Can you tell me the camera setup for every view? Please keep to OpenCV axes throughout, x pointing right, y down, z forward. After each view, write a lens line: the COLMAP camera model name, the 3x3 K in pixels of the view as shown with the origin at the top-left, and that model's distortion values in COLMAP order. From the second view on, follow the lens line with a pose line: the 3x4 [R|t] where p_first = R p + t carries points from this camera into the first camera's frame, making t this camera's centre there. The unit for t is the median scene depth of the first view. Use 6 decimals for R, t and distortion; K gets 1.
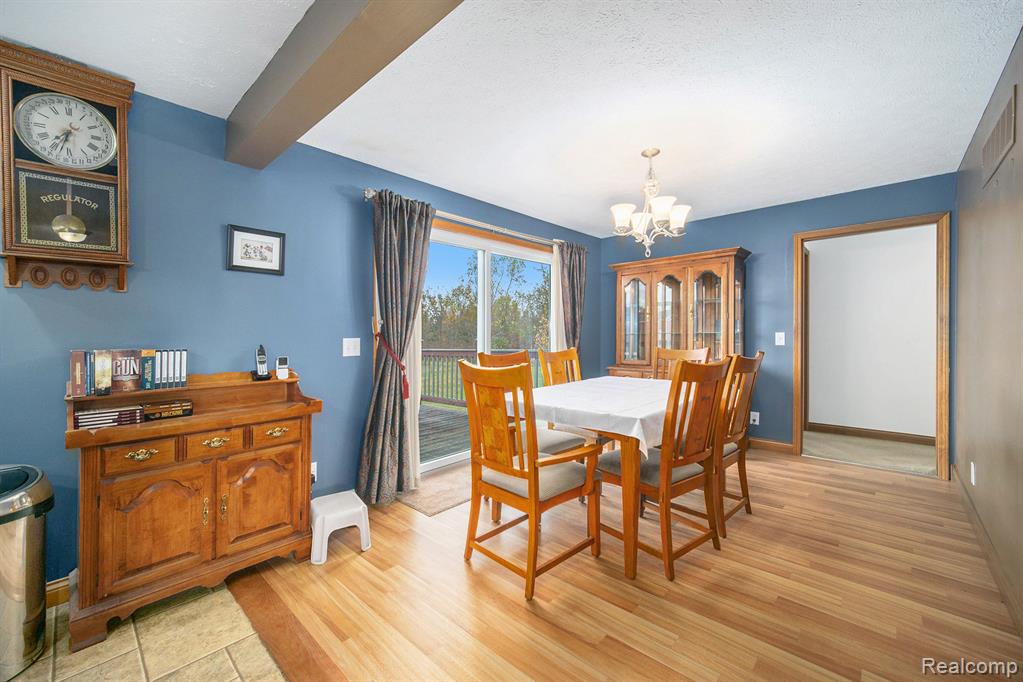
lens RADIAL K [[420.7, 0, 503.3], [0, 420.7, 335.3], [0, 0, 1]] dist [0.008745, 0.000658]
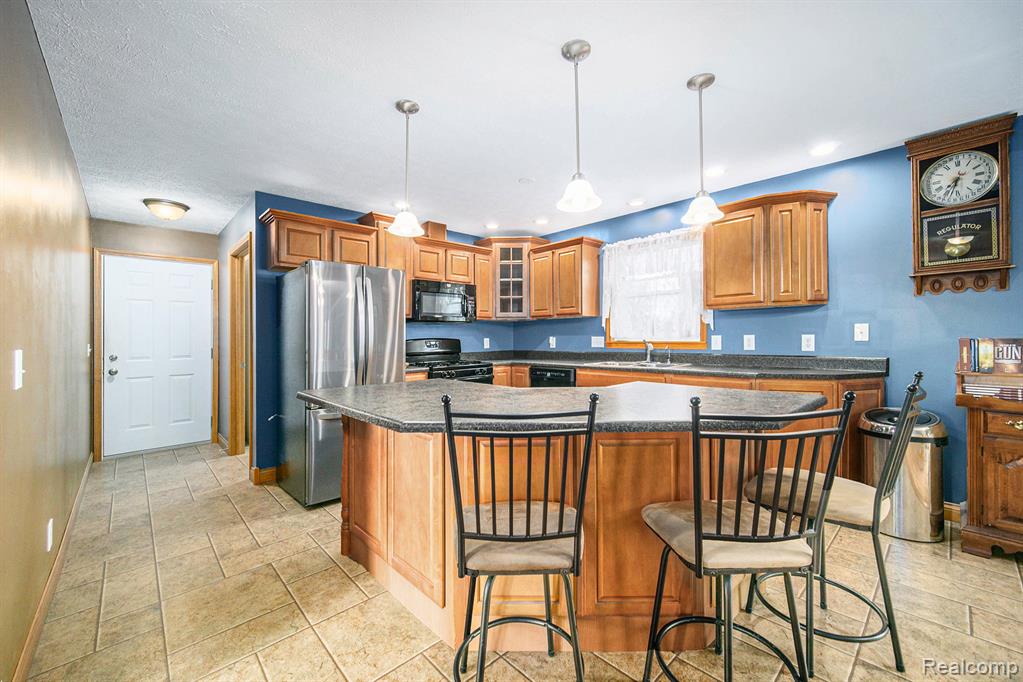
lens RADIAL K [[397.8, 0, 501.8], [0, 397.8, 333.1], [0, 0, 1]] dist [0.000865, 0.000867]
pose [[-0.081471, 0.001526, -0.996675, 0.378709], [0.007932, 0.999968, 0.000882, 0.007293], [0.996644, -0.007833, -0.081480, -0.360358]]
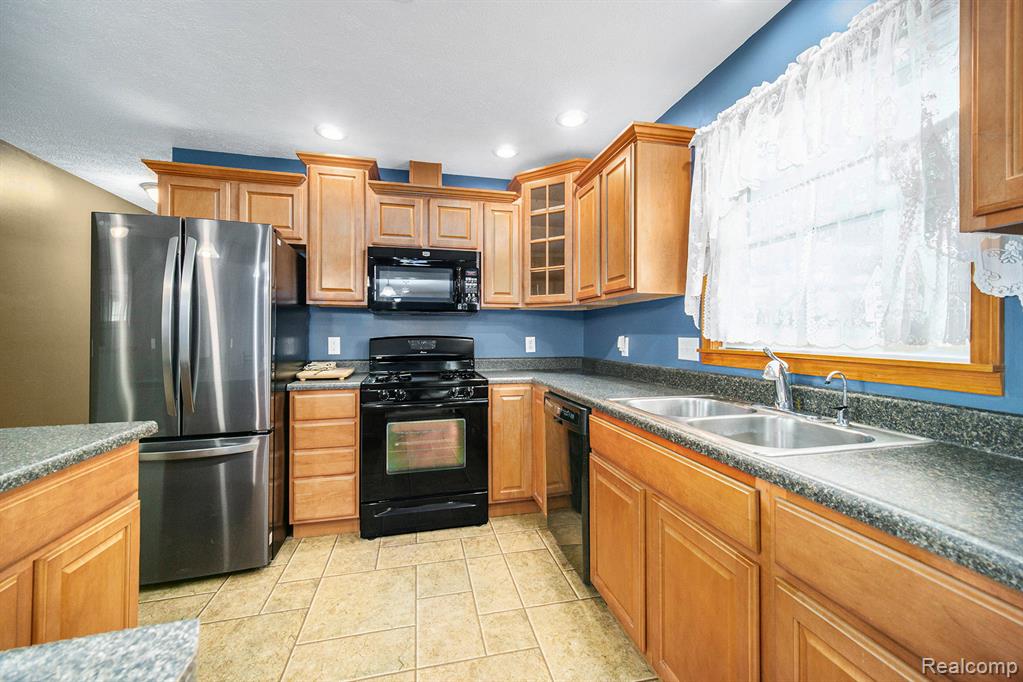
lens RADIAL K [[397.8, 0, 514.2], [0, 397.8, 335.9], [0, 0, 1]] dist [0.000865, 0.000867]
pose [[-0.547454, 0.012159, -0.836747, -0.827579], [0.000707, 0.999901, 0.014068, 0.013379], [0.836835, 0.007110, -0.547409, 0.220891]]
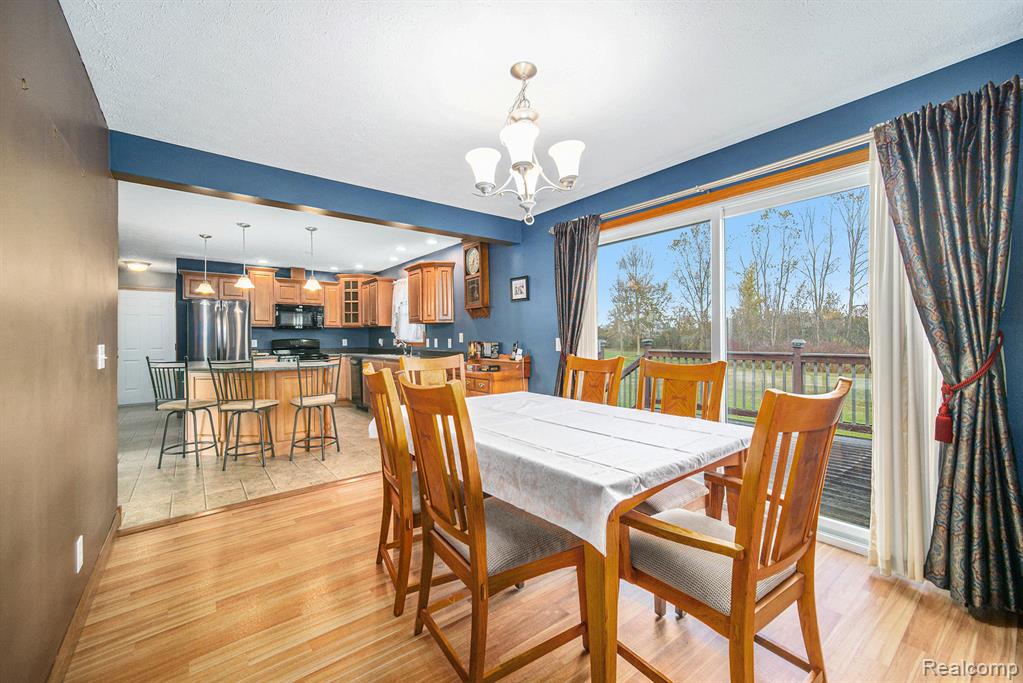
lens RADIAL K [[397.8, 0, 494.3], [0, 397.8, 339.1], [0, 0, 1]] dist [0.000865, 0.000867]
pose [[-0.176990, 0.015974, -0.984083, 1.474464], [0.002839, 0.999872, 0.015720, -0.018262], [0.984209, -0.000012, -0.177013, 1.591338]]
